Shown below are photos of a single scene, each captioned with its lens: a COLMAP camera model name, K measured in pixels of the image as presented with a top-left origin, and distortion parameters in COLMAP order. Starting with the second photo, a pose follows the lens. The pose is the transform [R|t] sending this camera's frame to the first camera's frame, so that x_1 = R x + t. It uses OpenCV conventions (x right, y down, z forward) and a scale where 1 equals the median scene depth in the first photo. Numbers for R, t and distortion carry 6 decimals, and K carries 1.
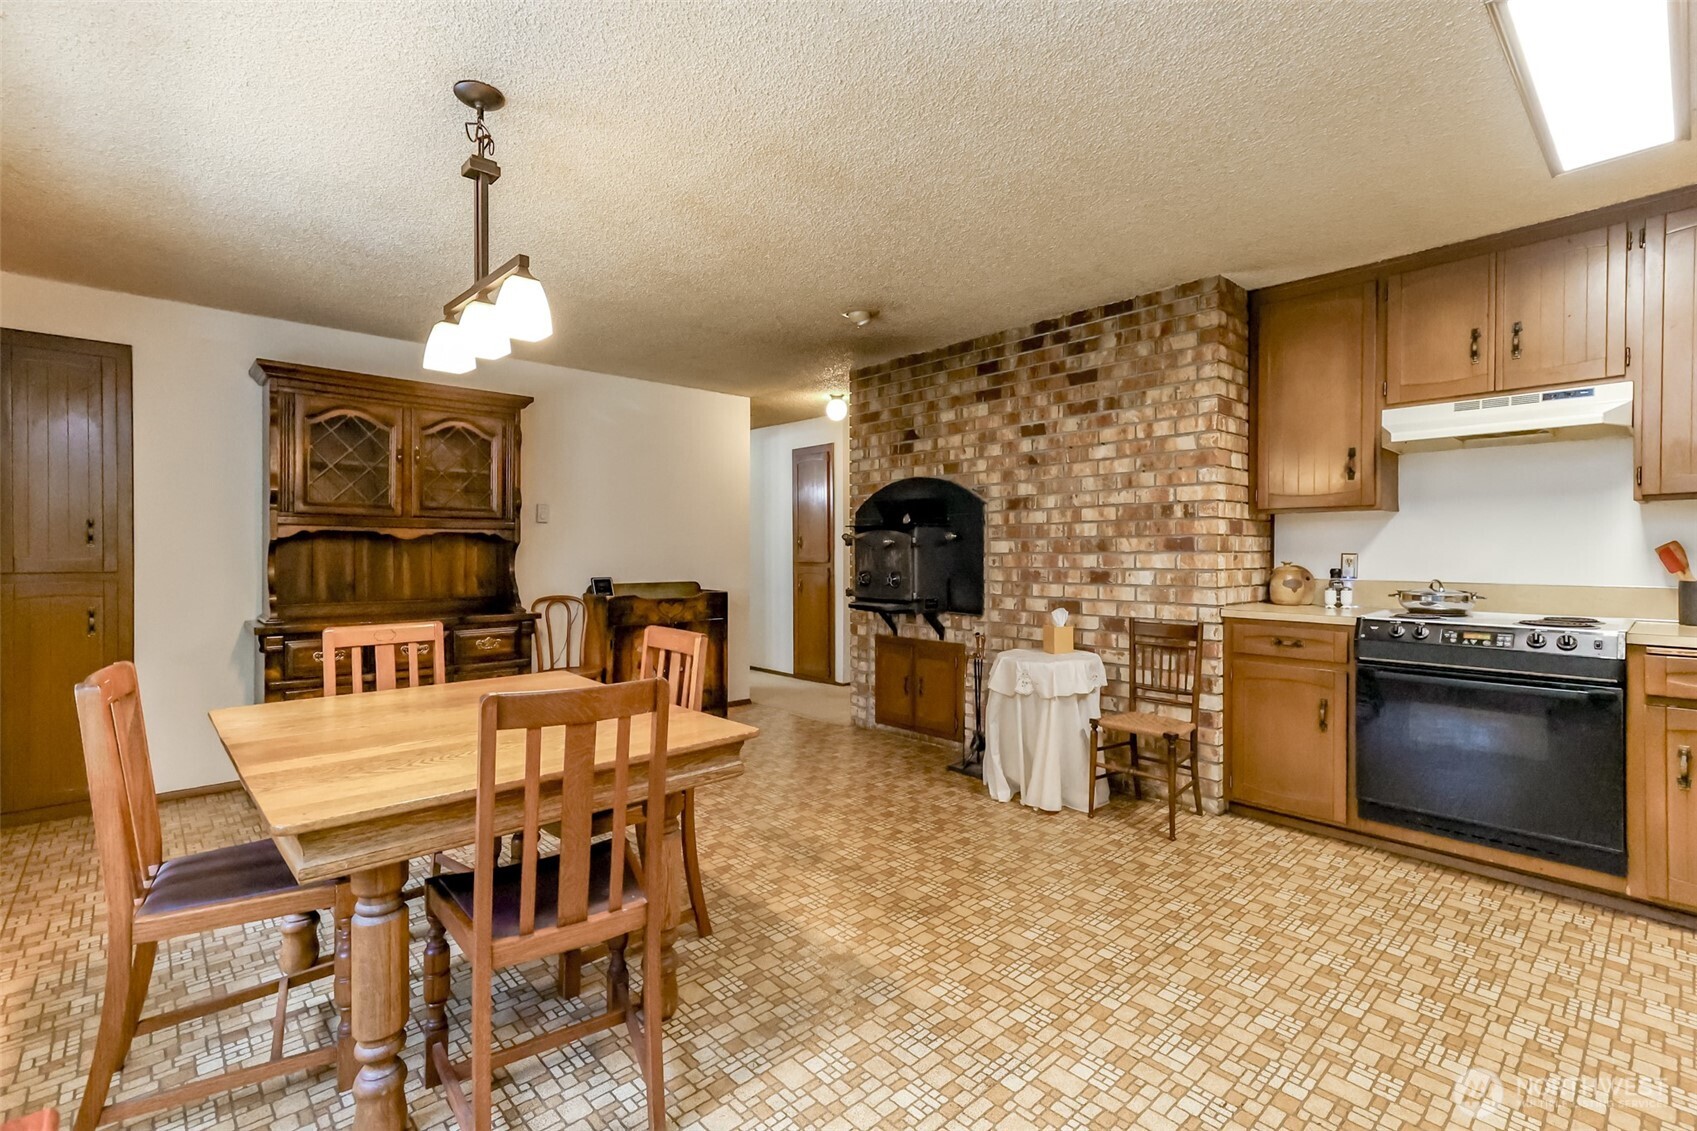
lens RADIAL K [[769.3, 0, 840.4], [0, 769.3, 559.0], [0, 0, 1]] dist [0.017762, 0.001776]
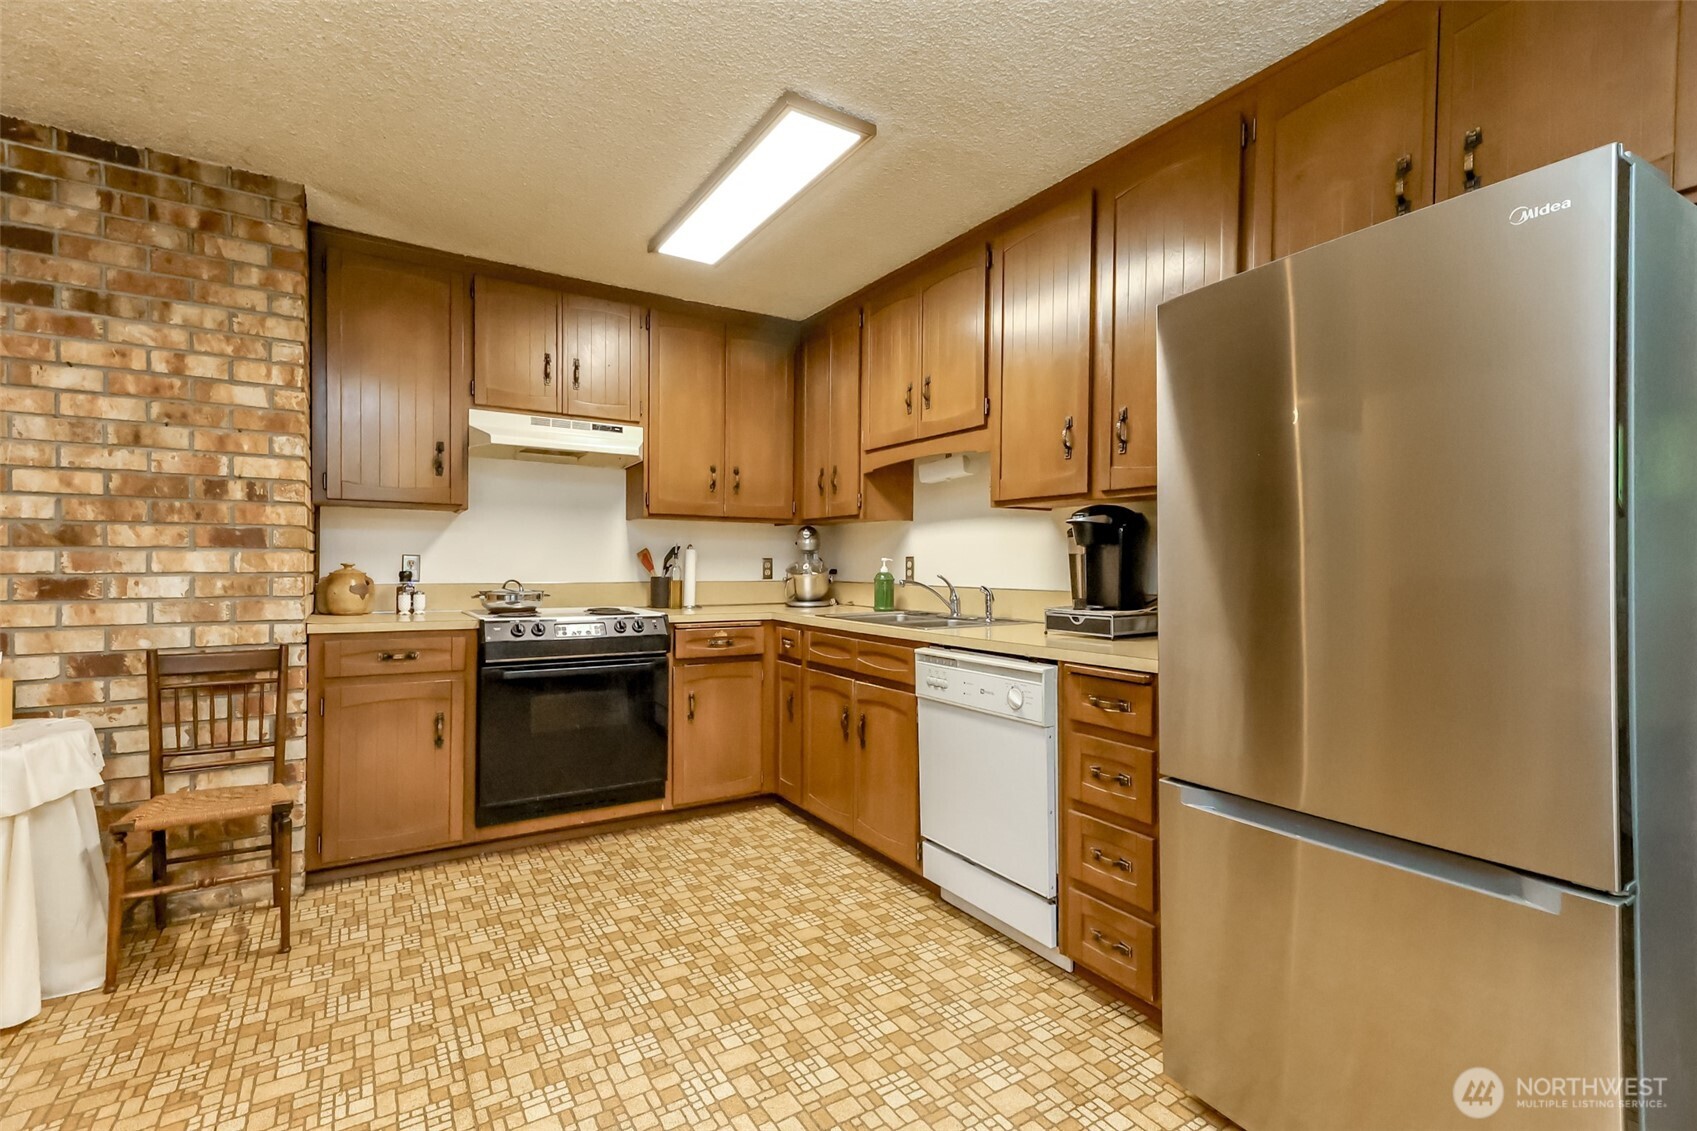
lens RADIAL K [[769.3, 0, 854.4], [0, 769.3, 570.9], [0, 0, 1]] dist [0.017762, 0.001776]
pose [[0.163883, -0.004134, 0.986471, -0.173578], [0.003255, 0.999988, 0.003650, 0.010547], [-0.986474, 0.002613, 0.163895, 0.329591]]
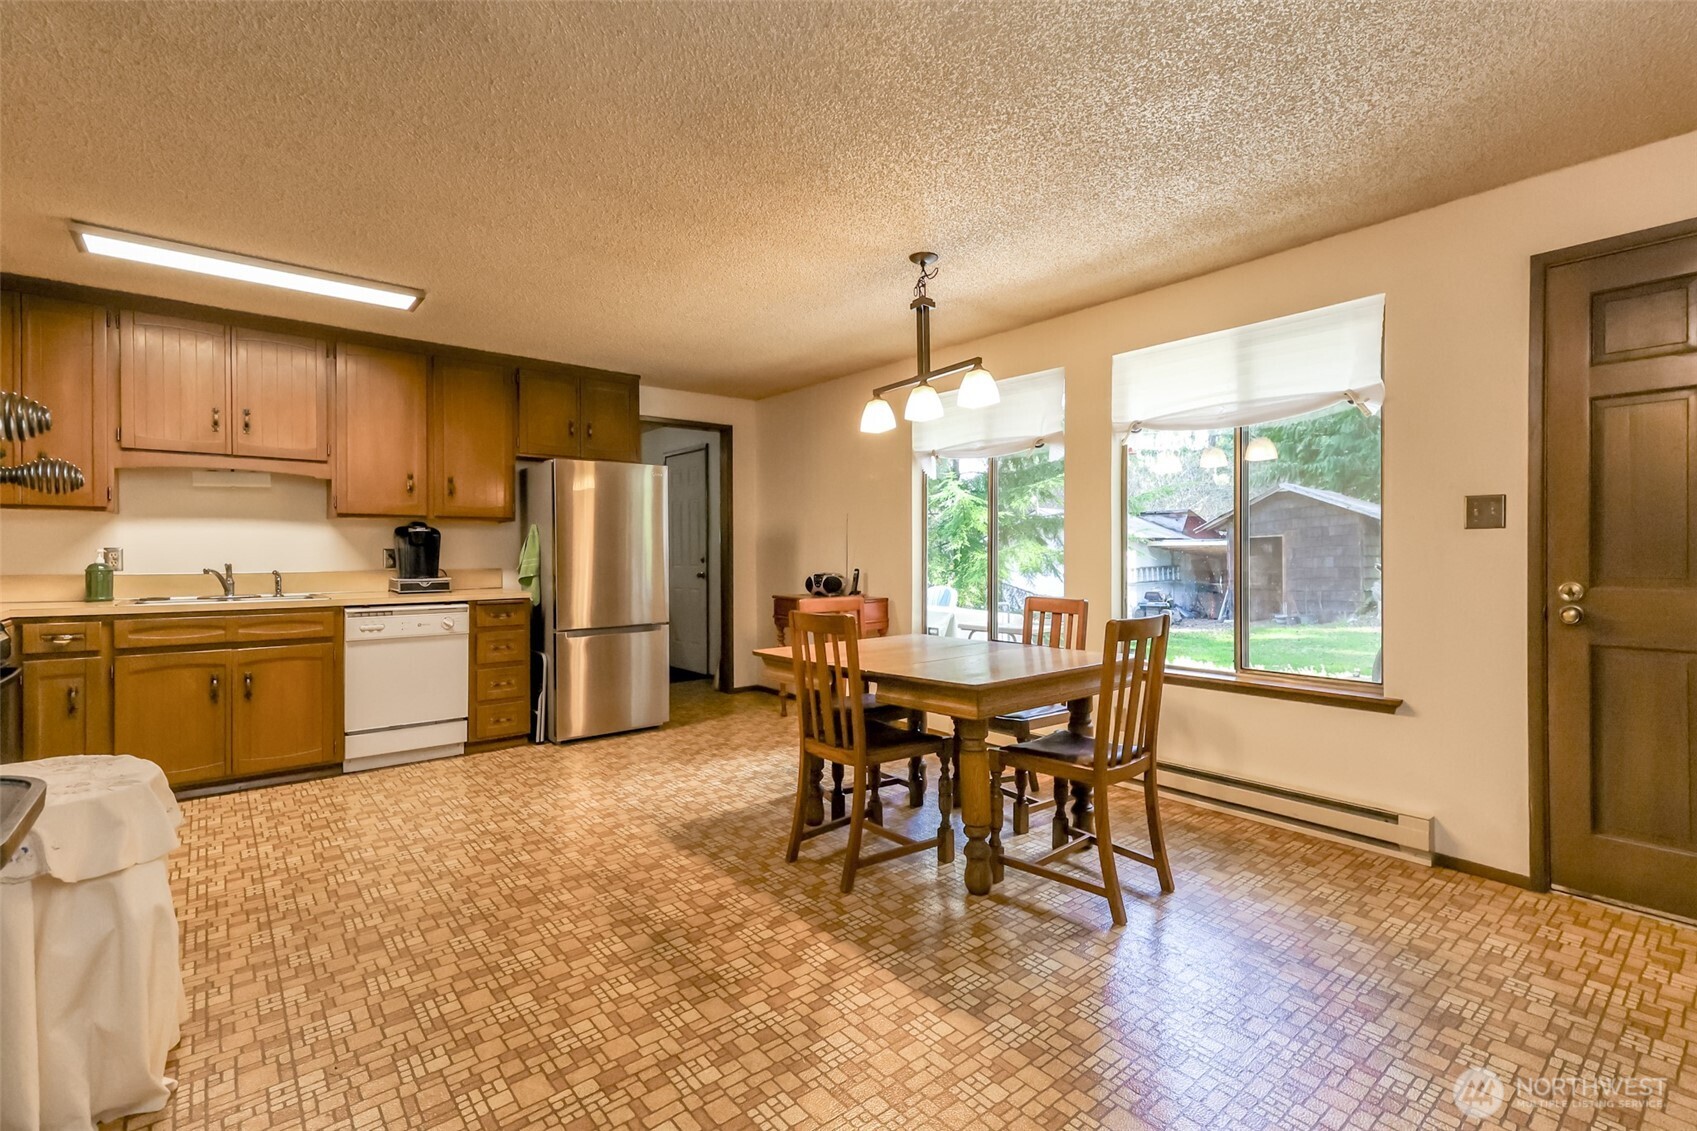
lens RADIAL K [[769.3, 0, 867.9], [0, 769.3, 567.1], [0, 0, 1]] dist [0.017762, 0.001776]
pose [[-0.999838, 0.005509, 0.017109, -0.218713], [0.005980, 0.999600, 0.027631, -0.001526], [-0.016950, 0.027729, -0.999472, 1.505571]]
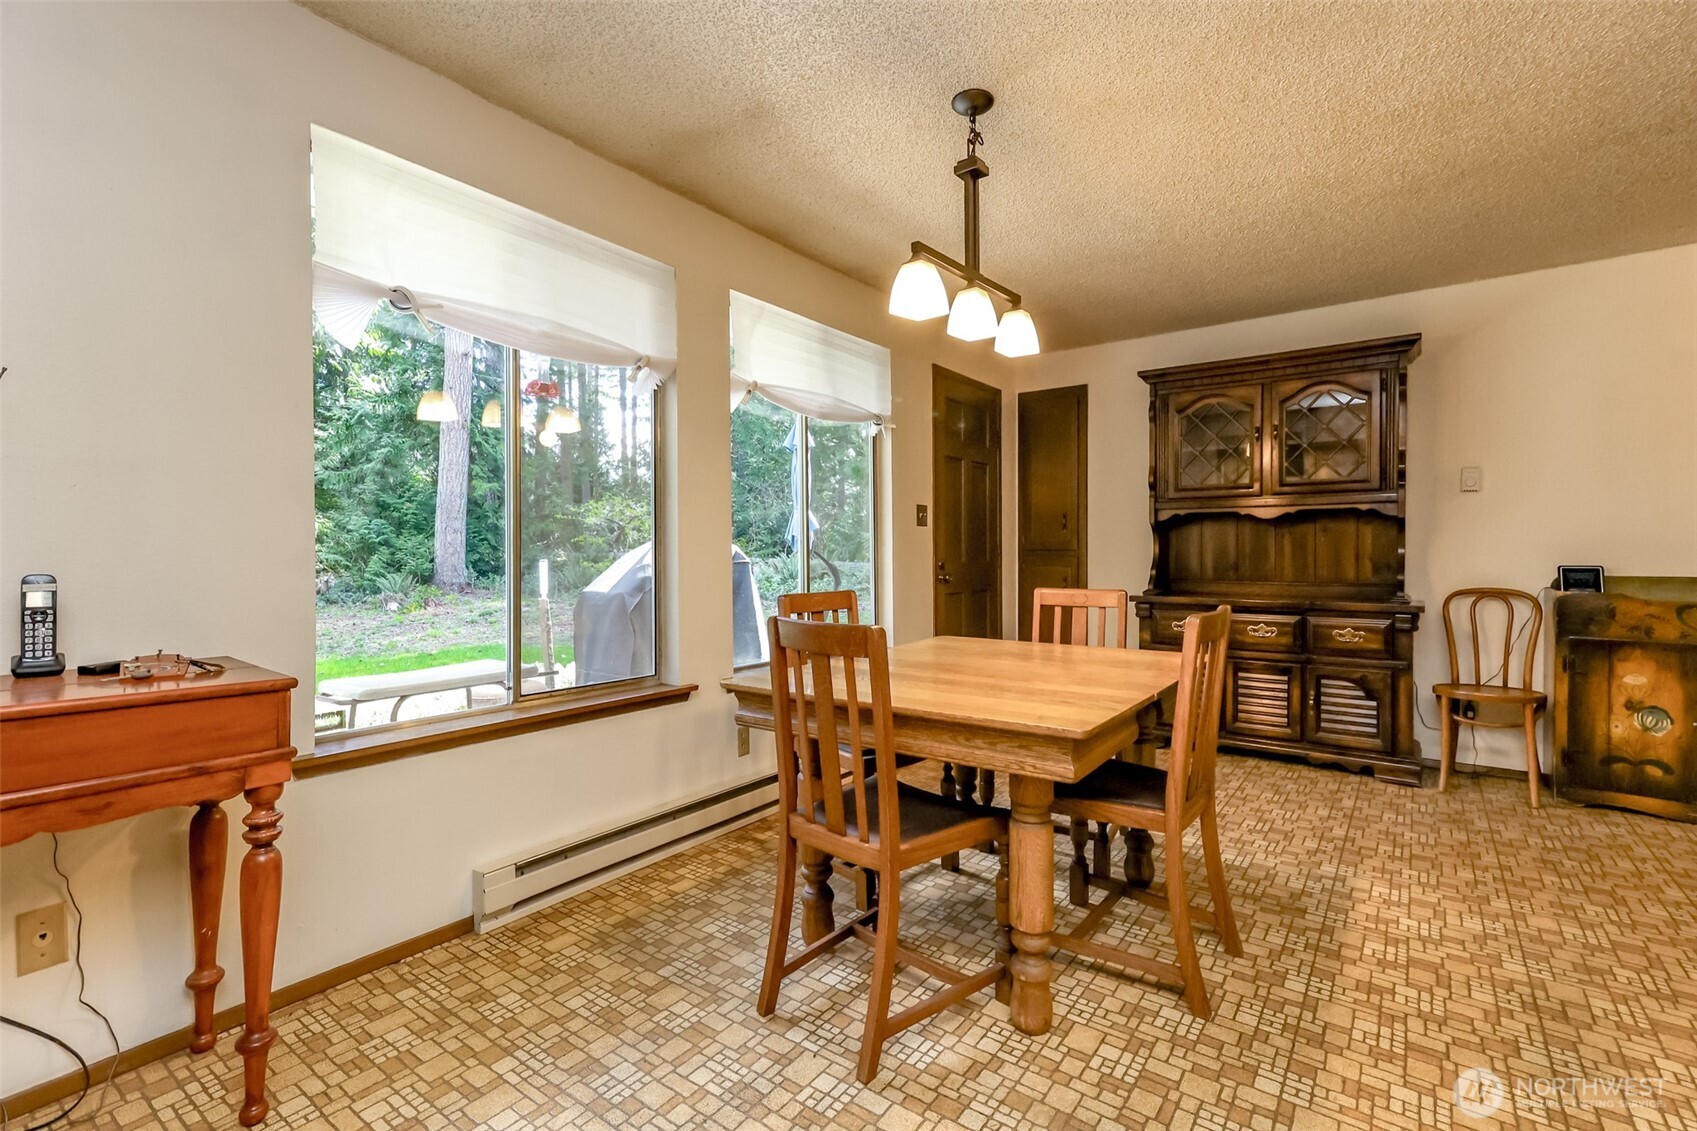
lens RADIAL K [[769.3, 0, 853.9], [0, 769.3, 549.3], [0, 0, 1]] dist [0.017762, 0.001776]
pose [[0.213686, -0.004865, -0.976890, 0.336348], [-0.010055, 0.999924, -0.007179, 0.030993], [0.976851, 0.011356, 0.213621, 0.349411]]
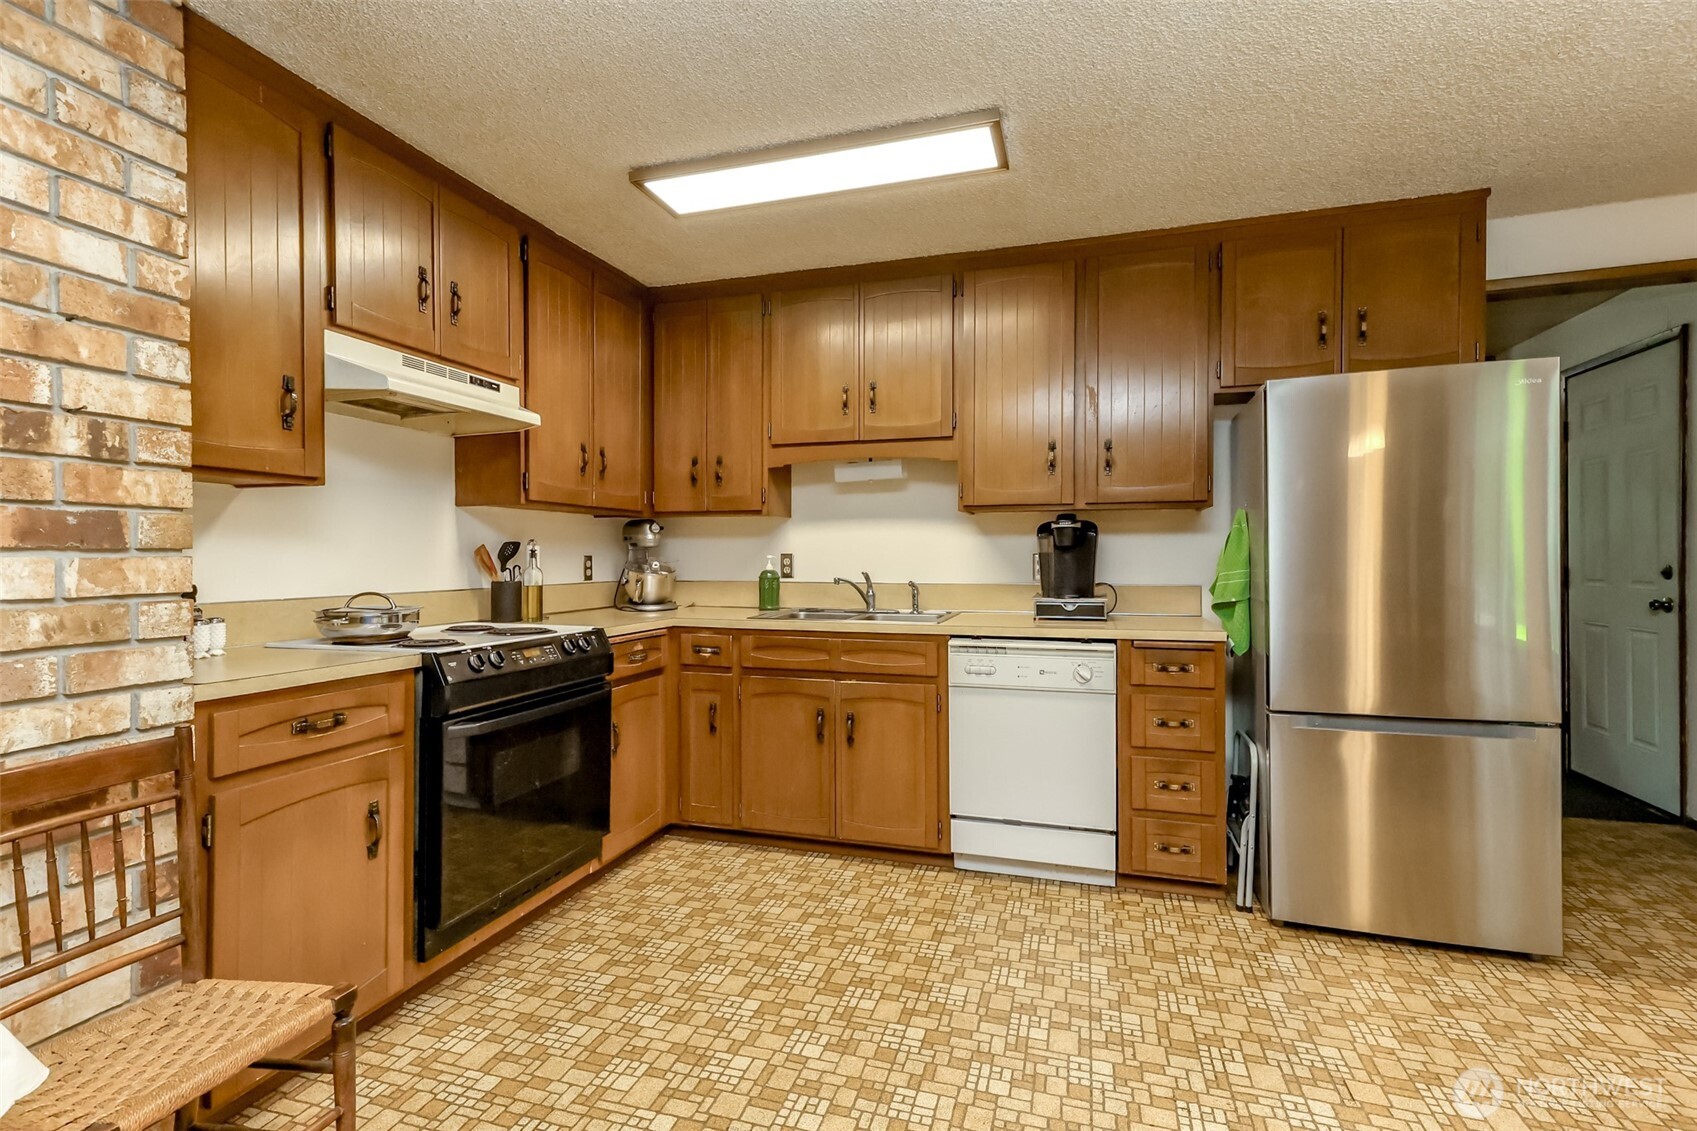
lens RADIAL K [[769.3, 0, 847.7], [0, 769.3, 560.7], [0, 0, 1]] dist [0.017762, 0.001776]
pose [[-0.520038, -0.001403, 0.854142, -0.060079], [0.012173, 0.999885, 0.009054, -0.003355], [-0.854056, 0.015106, -0.519961, 0.889482]]
